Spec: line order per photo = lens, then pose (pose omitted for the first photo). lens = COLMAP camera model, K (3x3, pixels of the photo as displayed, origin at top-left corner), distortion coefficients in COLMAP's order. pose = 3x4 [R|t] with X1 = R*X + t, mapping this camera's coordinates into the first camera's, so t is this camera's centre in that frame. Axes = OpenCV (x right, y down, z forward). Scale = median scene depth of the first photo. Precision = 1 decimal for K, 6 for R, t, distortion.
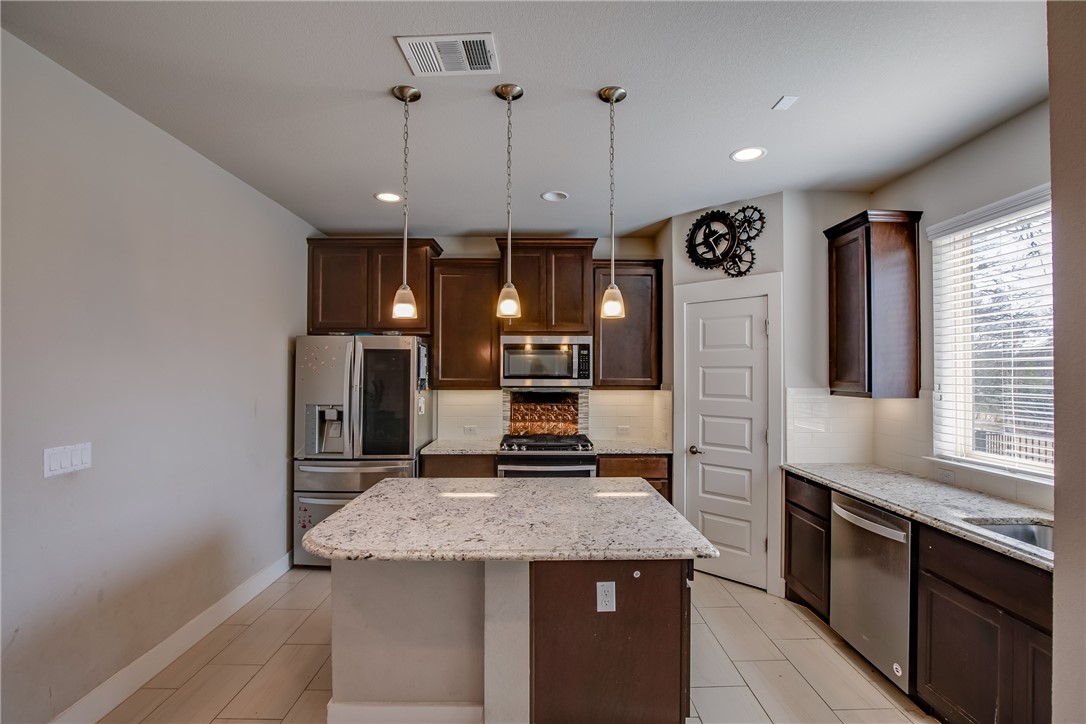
lens RADIAL K [[499.0, 0, 543.0], [0, 499.0, 362.0], [0, 0, 1]] dist [-0.024580, 0.000101]
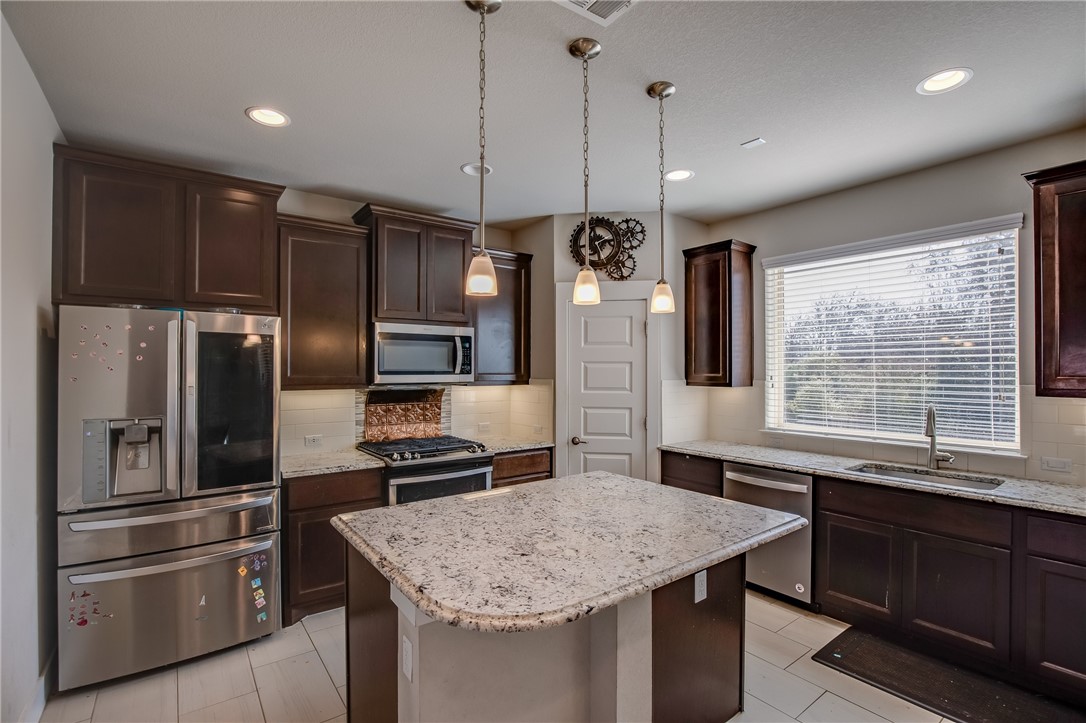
lens RADIAL K [[499.0, 0, 543.0], [0, 499.0, 361.5], [0, 0, 1]] dist [-0.024580, 0.000101]
pose [[0.806571, 0.006499, 0.591102, -0.379483], [-0.011508, 0.999923, 0.004708, 0.005118], [-0.591026, -0.010599, 0.806583, 0.193262]]
